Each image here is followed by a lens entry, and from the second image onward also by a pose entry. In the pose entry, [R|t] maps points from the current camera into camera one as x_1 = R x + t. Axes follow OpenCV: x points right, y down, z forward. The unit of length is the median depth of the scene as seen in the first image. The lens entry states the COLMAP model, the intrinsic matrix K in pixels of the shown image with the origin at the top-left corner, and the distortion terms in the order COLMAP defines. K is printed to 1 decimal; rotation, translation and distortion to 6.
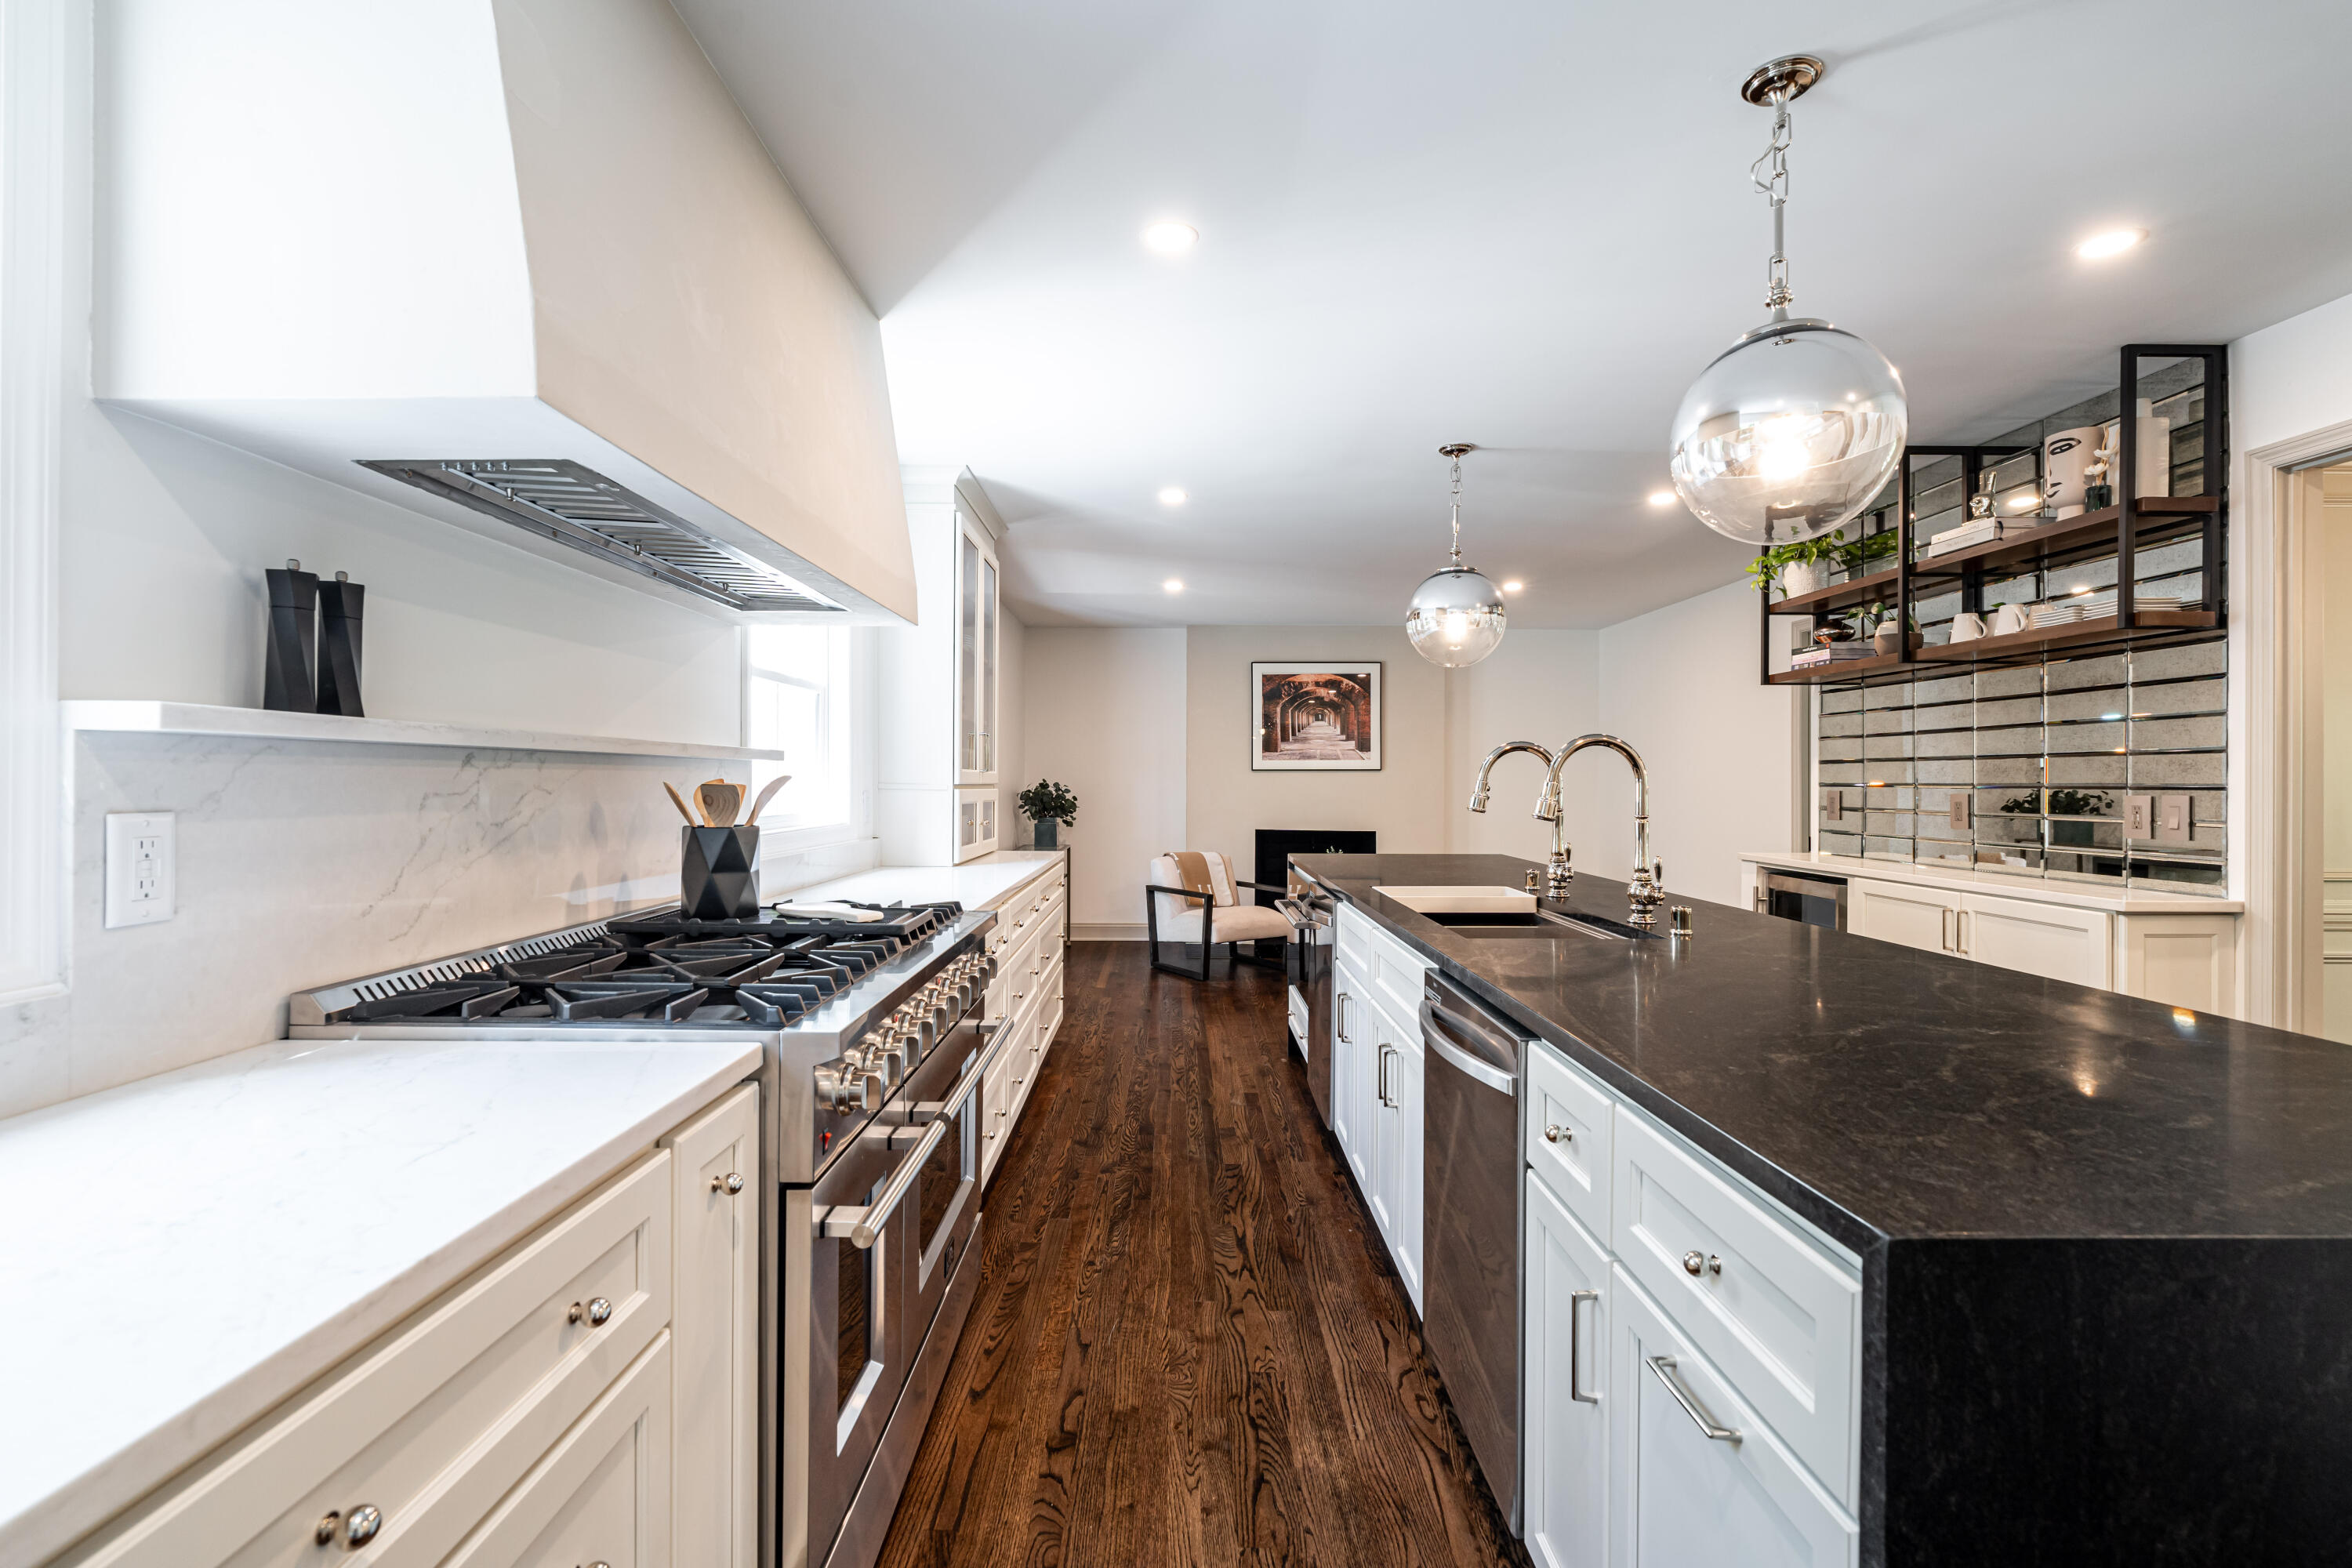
lens RADIAL K [[1059.7, 0, 1174.4], [0, 1059.7, 774.9], [0, 0, 1]] dist [-0.004728, 0.001349]
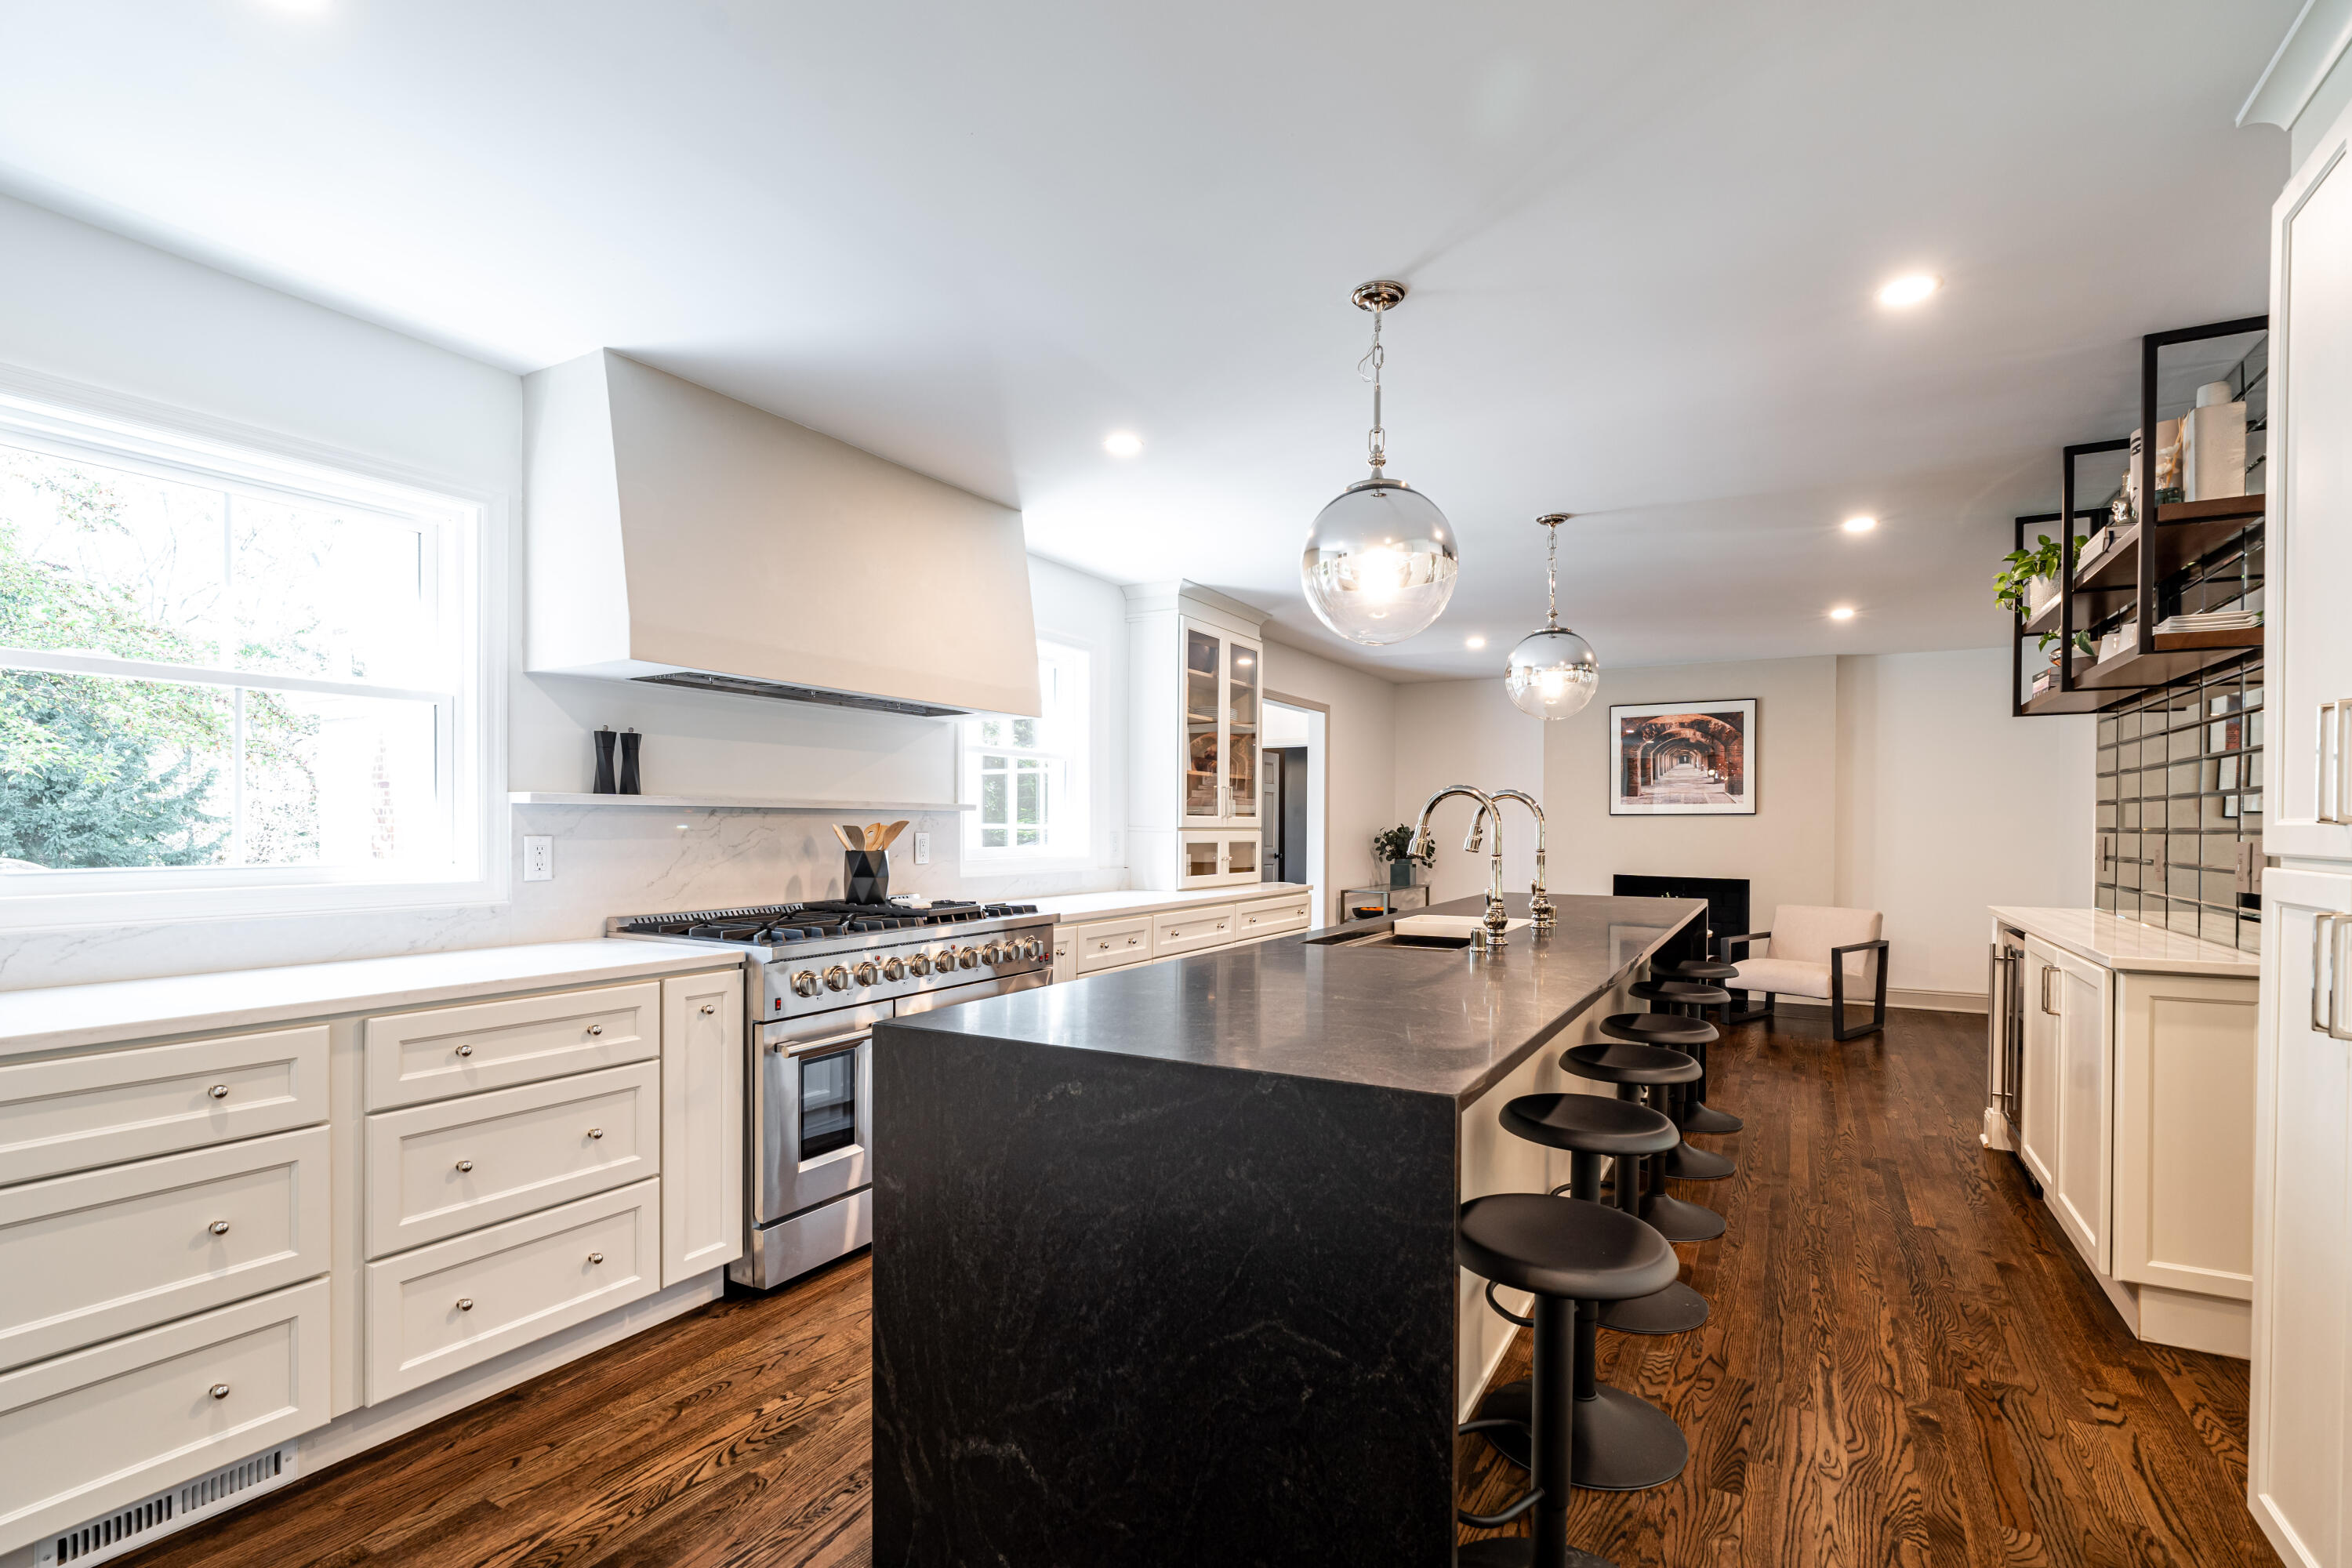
lens RADIAL K [[1059.7, 0, 1207.6], [0, 1059.7, 845.2], [0, 0, 1]] dist [-0.004728, 0.001349]
pose [[0.875410, 0.009641, -0.483285, 0.663818], [0.002094, 0.999716, 0.023737, 0.000498], [0.483377, -0.021792, 0.875141, -0.174486]]
